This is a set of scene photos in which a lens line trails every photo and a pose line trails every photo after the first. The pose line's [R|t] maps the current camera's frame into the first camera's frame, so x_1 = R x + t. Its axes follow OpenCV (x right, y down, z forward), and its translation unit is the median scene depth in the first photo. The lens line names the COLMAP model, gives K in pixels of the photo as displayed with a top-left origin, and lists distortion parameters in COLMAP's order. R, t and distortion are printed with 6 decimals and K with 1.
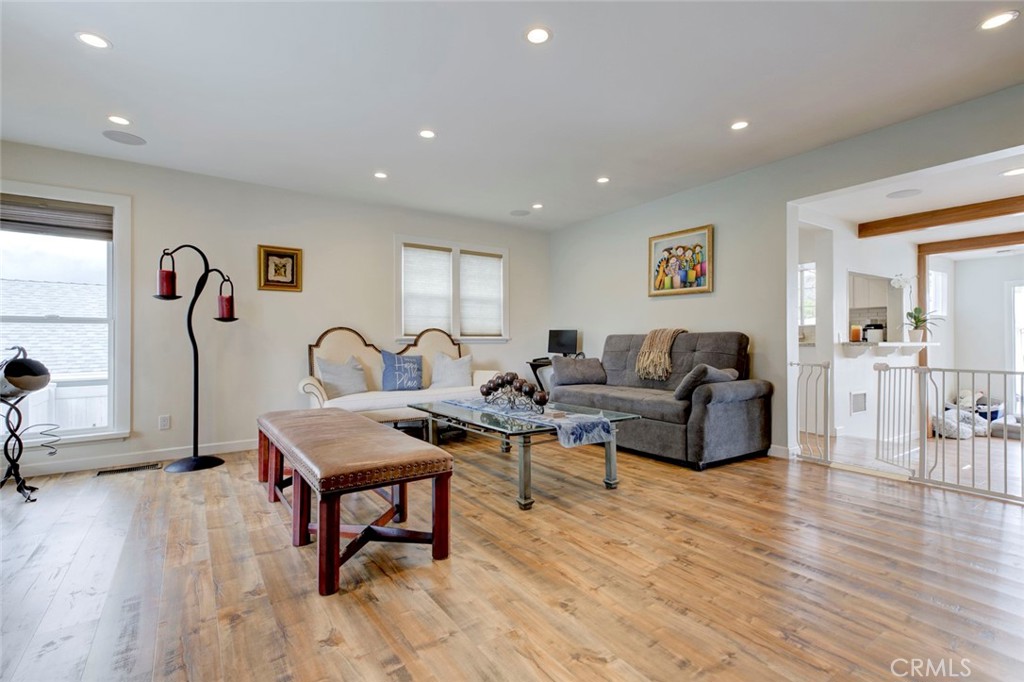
lens RADIAL K [[467.5, 0, 511.2], [0, 467.5, 339.7], [0, 0, 1]] dist [0.004364, 0.000004]
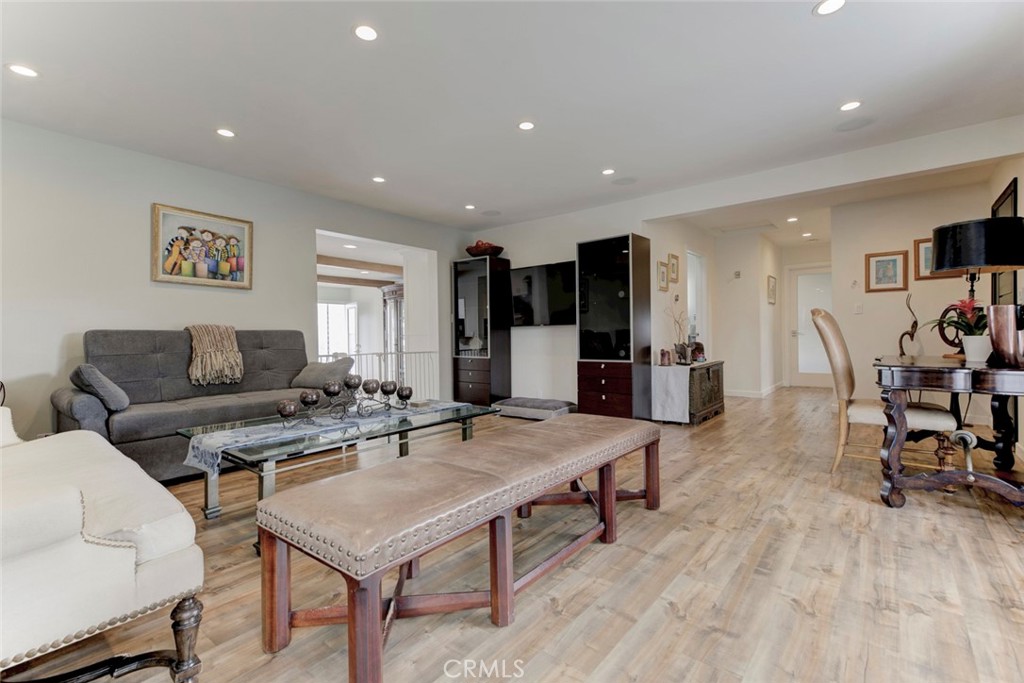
lens RADIAL K [[467.5, 0, 511.2], [0, 467.5, 340.2], [0, 0, 1]] dist [0.004364, 0.000004]
pose [[-0.280257, 0.001438, 0.959924, -0.649911], [0.008374, 0.999964, 0.000947, 0.008976], [-0.959888, 0.008304, -0.280259, 0.717227]]
